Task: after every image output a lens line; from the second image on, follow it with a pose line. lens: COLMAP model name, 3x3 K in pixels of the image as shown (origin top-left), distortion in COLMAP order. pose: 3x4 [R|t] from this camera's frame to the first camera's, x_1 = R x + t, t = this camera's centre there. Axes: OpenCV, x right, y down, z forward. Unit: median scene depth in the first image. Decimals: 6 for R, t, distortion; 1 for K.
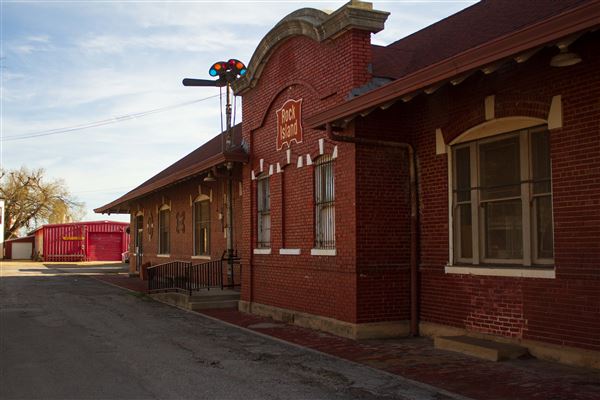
lens RADIAL K [[688.9, 0, 298.9], [0, 688.9, 202.0], [0, 0, 1]] dist [-0.064547, 0.000000]
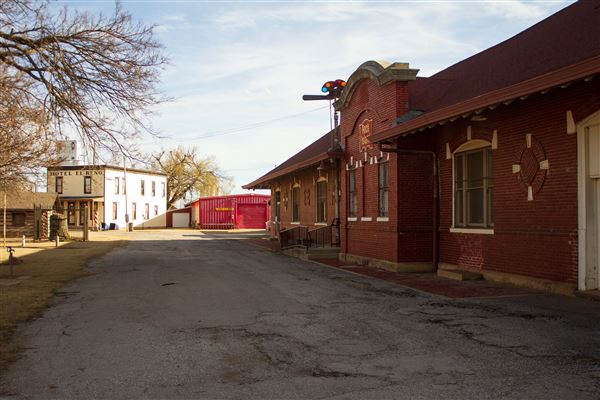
lens RADIAL K [[688.9, 0, 300.8], [0, 688.9, 201.0], [0, 0, 1]] dist [-0.064547, 0.000000]
pose [[0.979099, -0.001472, -0.203377, 0.161159], [0.009917, 0.999130, 0.040513, -0.032910], [0.203140, -0.041683, 0.978262, -0.543917]]
